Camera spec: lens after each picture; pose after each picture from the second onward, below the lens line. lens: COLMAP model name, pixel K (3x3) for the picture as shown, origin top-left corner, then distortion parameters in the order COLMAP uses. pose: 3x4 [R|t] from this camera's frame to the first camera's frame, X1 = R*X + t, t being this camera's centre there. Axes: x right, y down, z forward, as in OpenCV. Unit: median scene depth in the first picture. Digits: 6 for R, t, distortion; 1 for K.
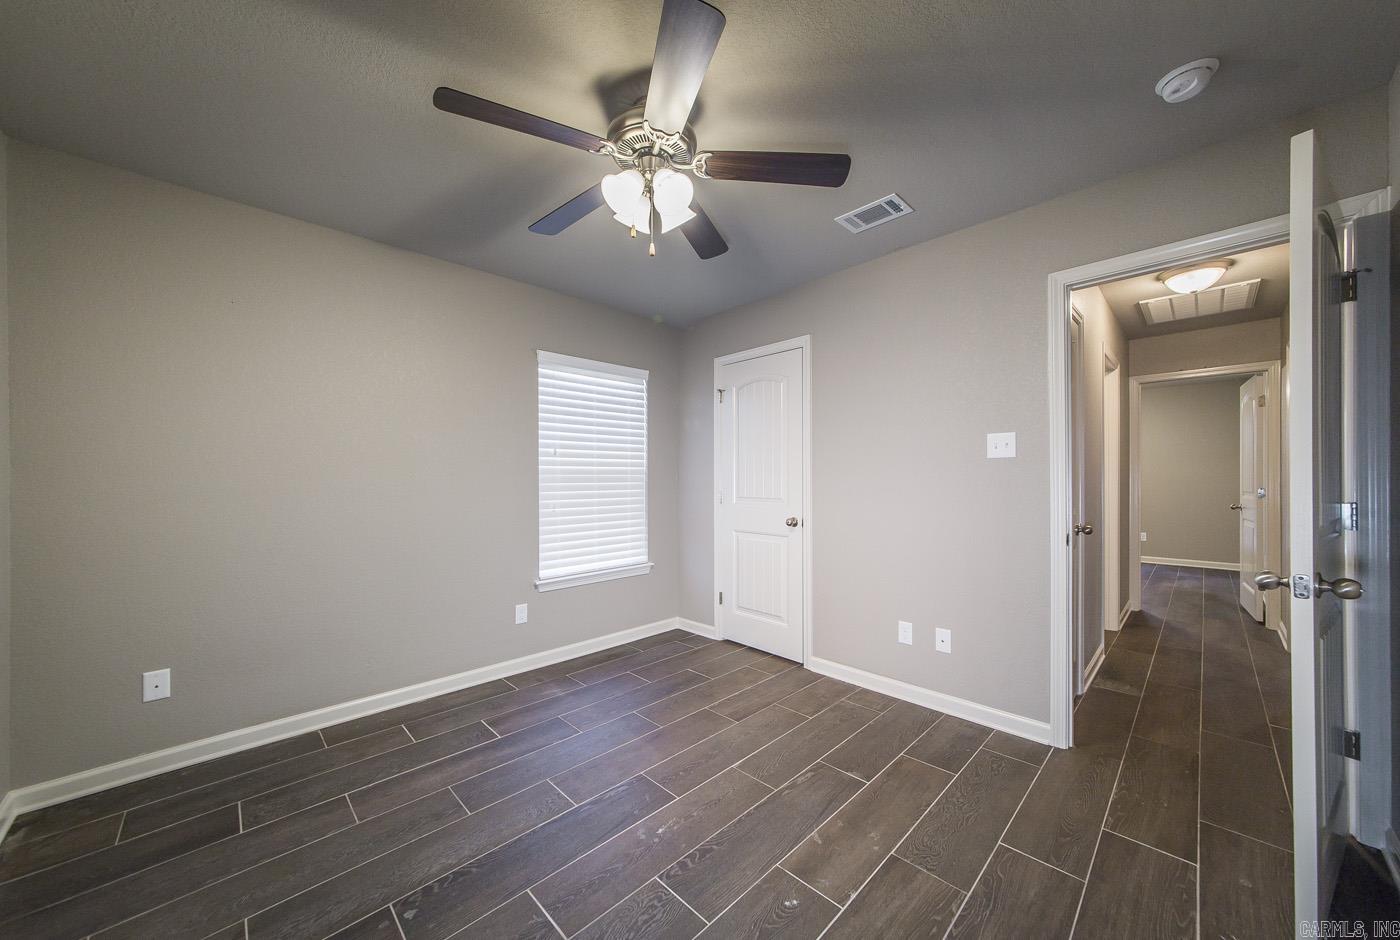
lens RADIAL K [[499.5, 0, 701.9], [0, 499.5, 479.6], [0, 0, 1]] dist [0.000947, 0.000085]
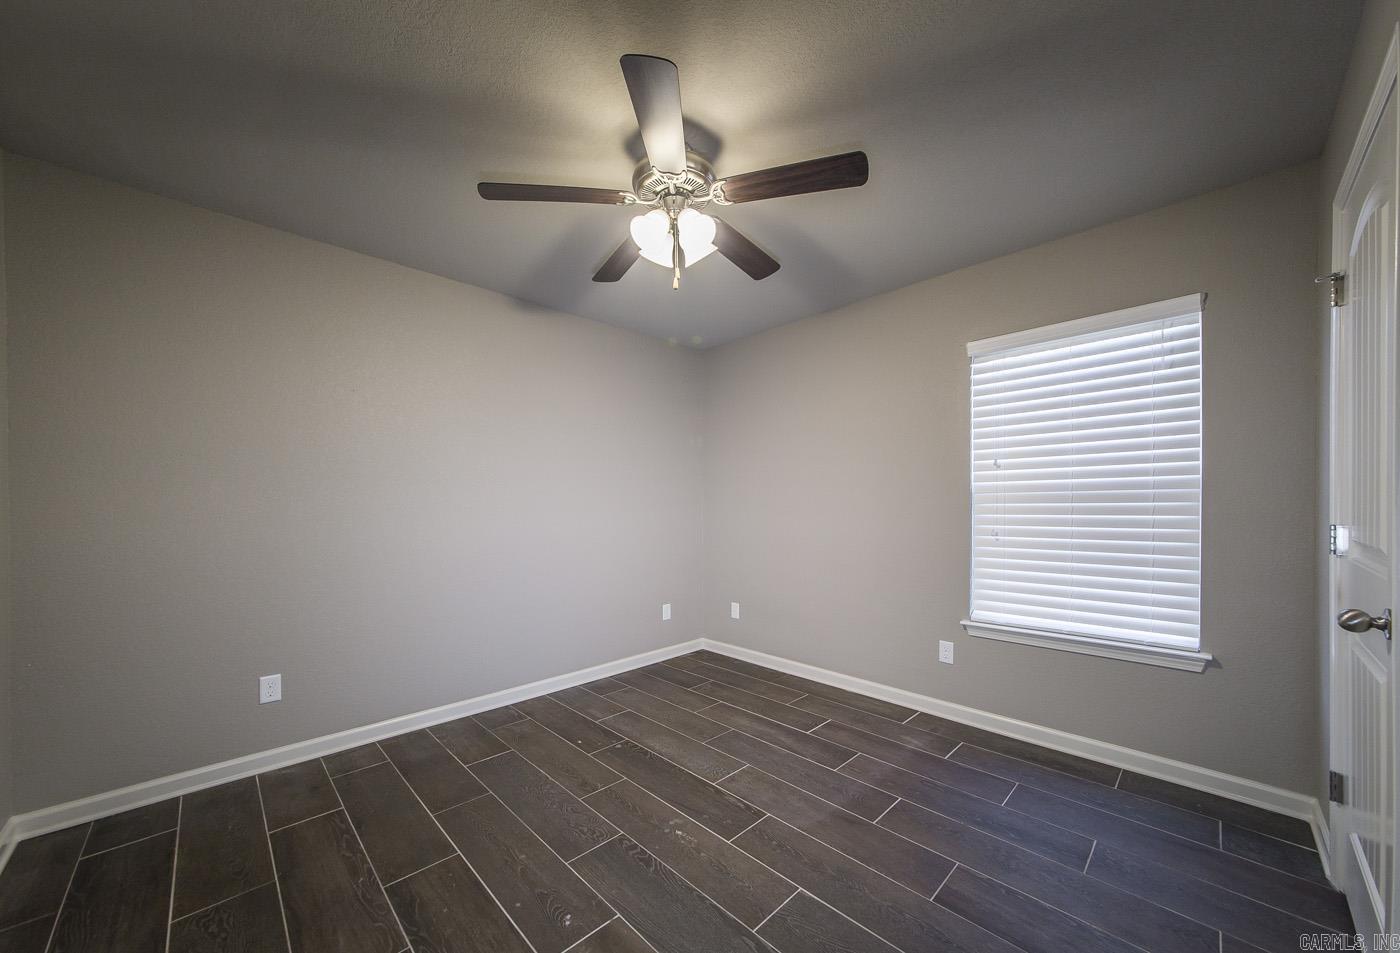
lens RADIAL K [[511.2, 0, 700.2], [0, 511.2, 507.6], [0, 0, 1]] dist [-0.001482, -0.000188]
pose [[0.000034, 0.002959, -0.999996, 0.776905], [0.001197, 0.999995, 0.002959, 0.015993], [0.999999, -0.001197, 0.000030, 0.824599]]
